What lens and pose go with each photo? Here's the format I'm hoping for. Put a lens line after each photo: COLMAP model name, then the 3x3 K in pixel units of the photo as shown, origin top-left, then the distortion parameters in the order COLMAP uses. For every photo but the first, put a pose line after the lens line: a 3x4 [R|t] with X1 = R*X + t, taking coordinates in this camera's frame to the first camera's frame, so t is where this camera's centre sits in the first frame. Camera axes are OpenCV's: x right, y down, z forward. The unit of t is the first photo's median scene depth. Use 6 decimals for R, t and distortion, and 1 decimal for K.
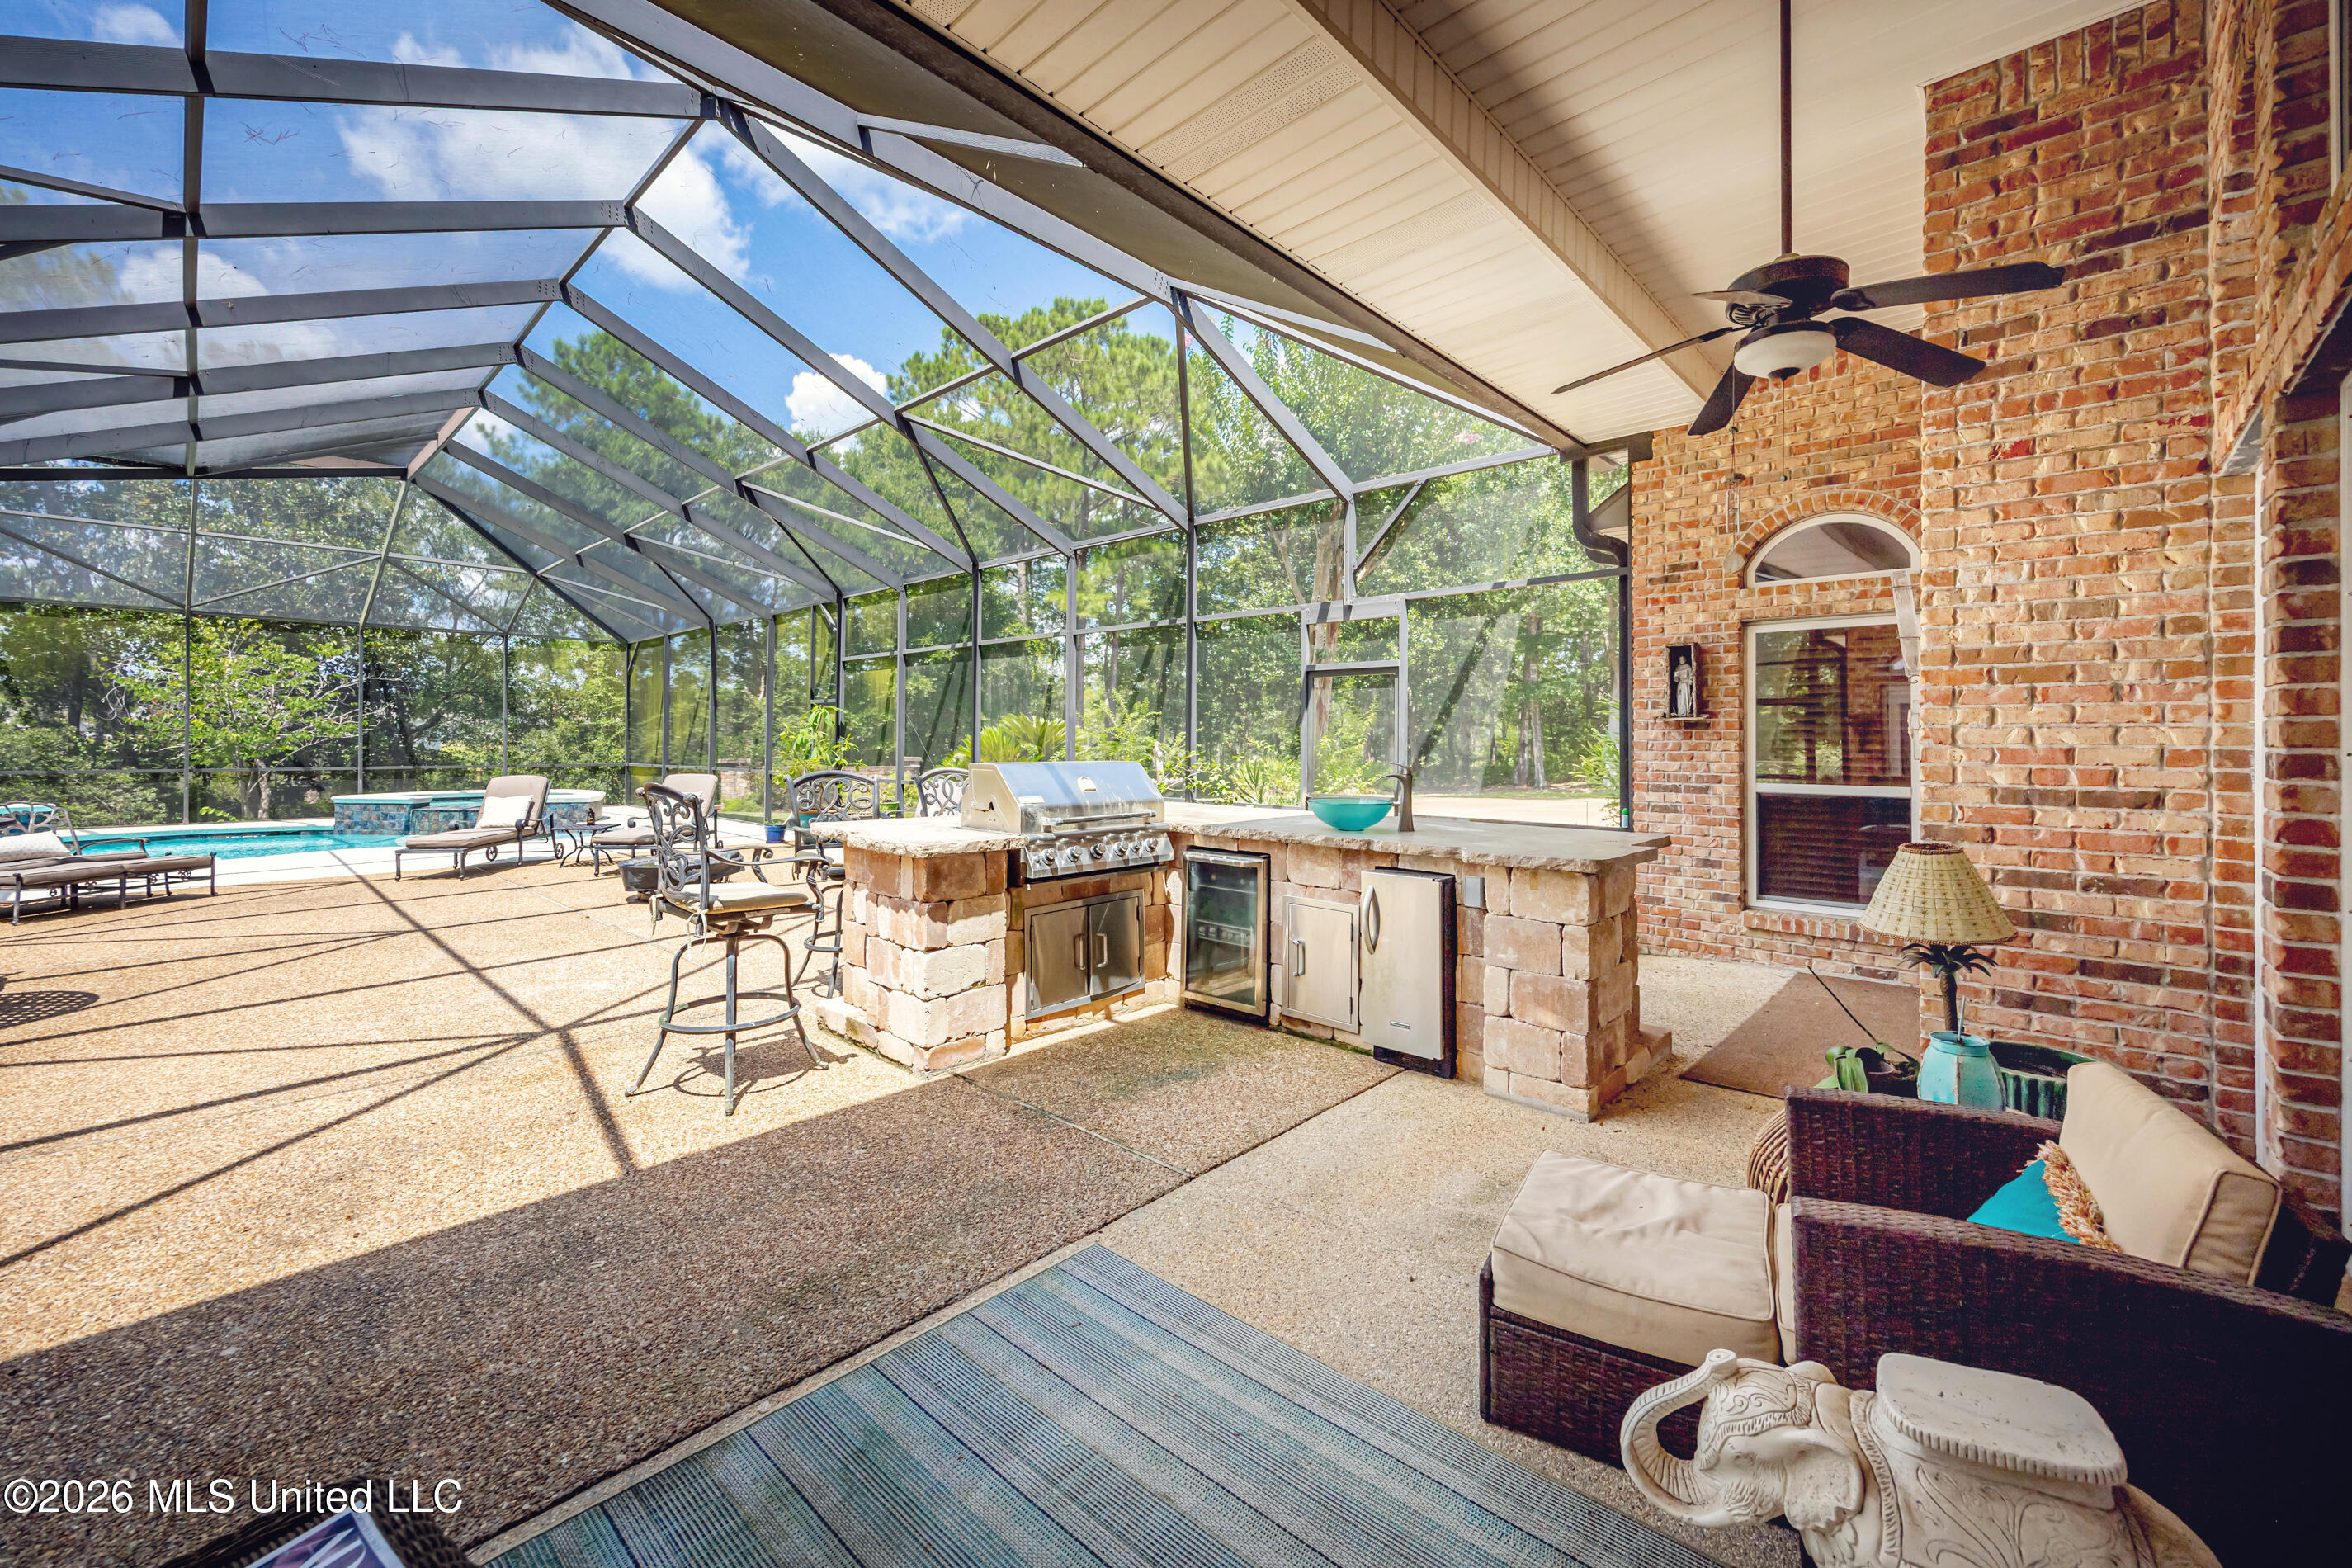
lens RADIAL K [[937.2, 0, 1203.2], [0, 937.2, 734.8], [0, 0, 1]] dist [-0.001906, 0.000091]
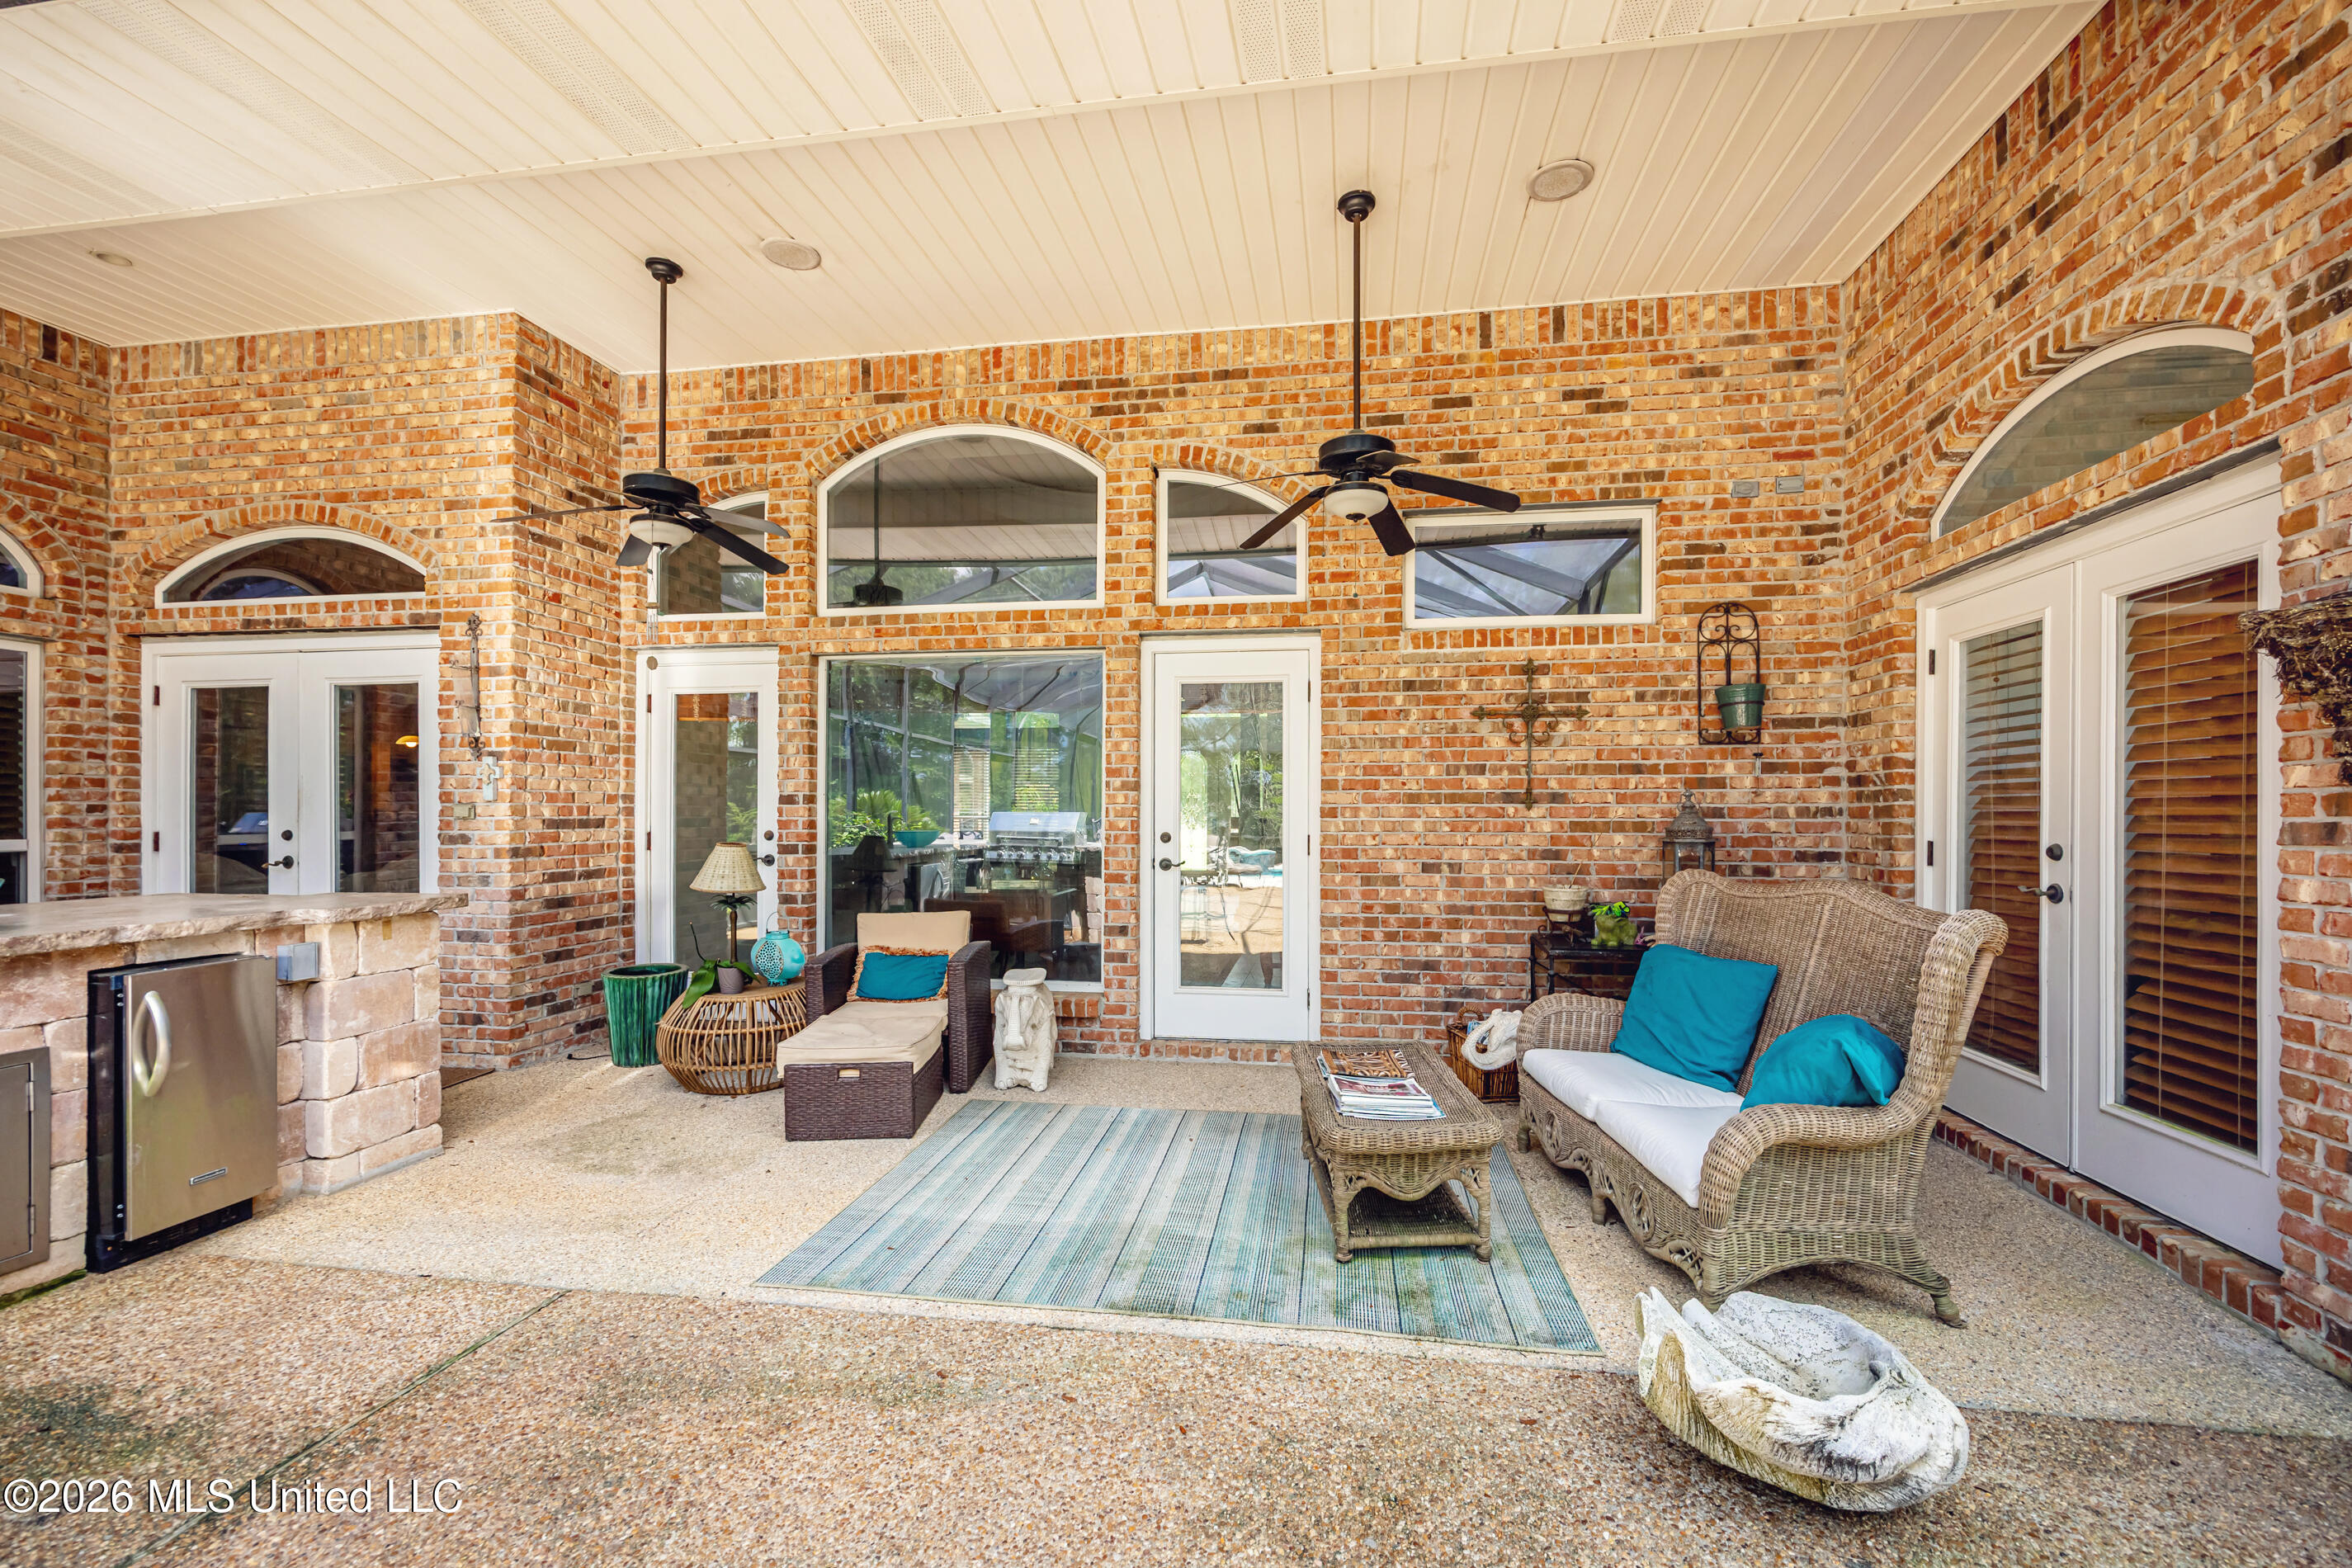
lens RADIAL K [[937.2, 0, 1193.9], [0, 937.2, 797.4], [0, 0, 1]] dist [-0.001906, 0.000091]
pose [[-0.551228, 0.013340, 0.834248, -1.010434], [-0.000888, 0.999862, -0.016575, 0.048037], [-0.834354, -0.009877, -0.551140, 0.992536]]
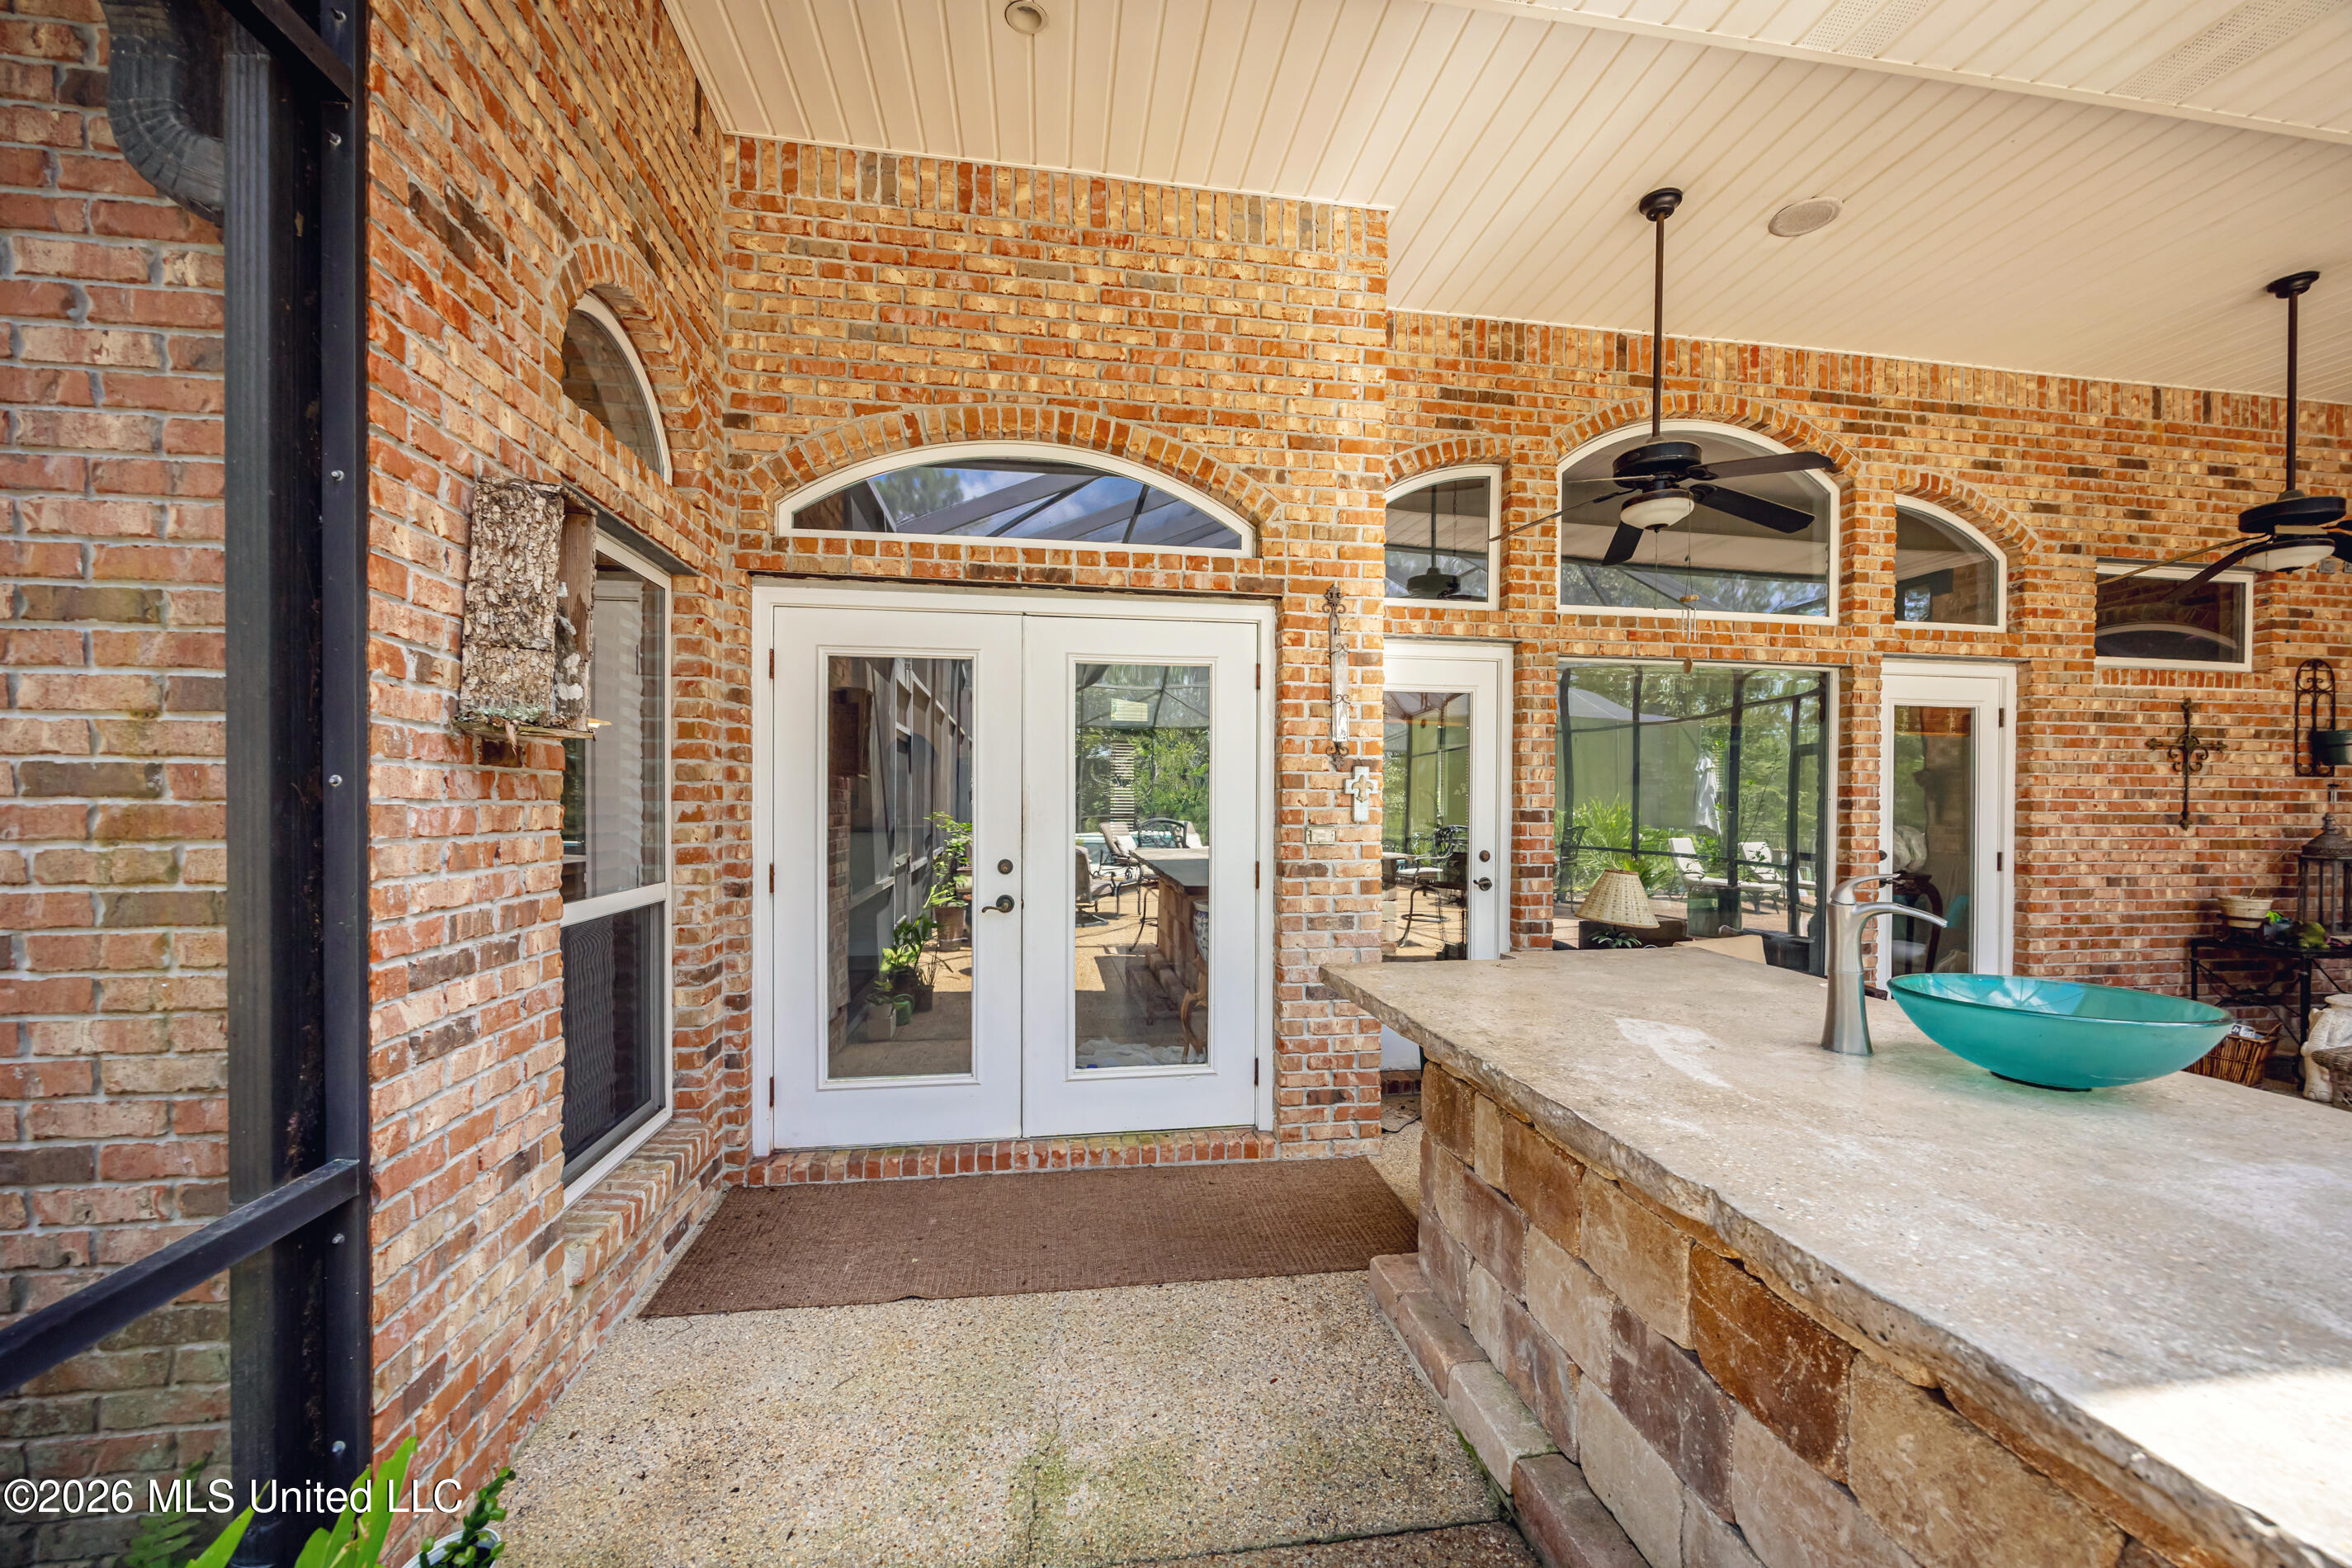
lens RADIAL K [[937.2, 0, 1188.9], [0, 937.2, 804.1], [0, 0, 1]] dist [-0.001906, 0.000091]
pose [[-0.781840, -0.000196, 0.623479, 0.282643], [-0.005115, 0.999968, -0.006100, 0.015612], [-0.623458, -0.007958, -0.781817, 2.176687]]
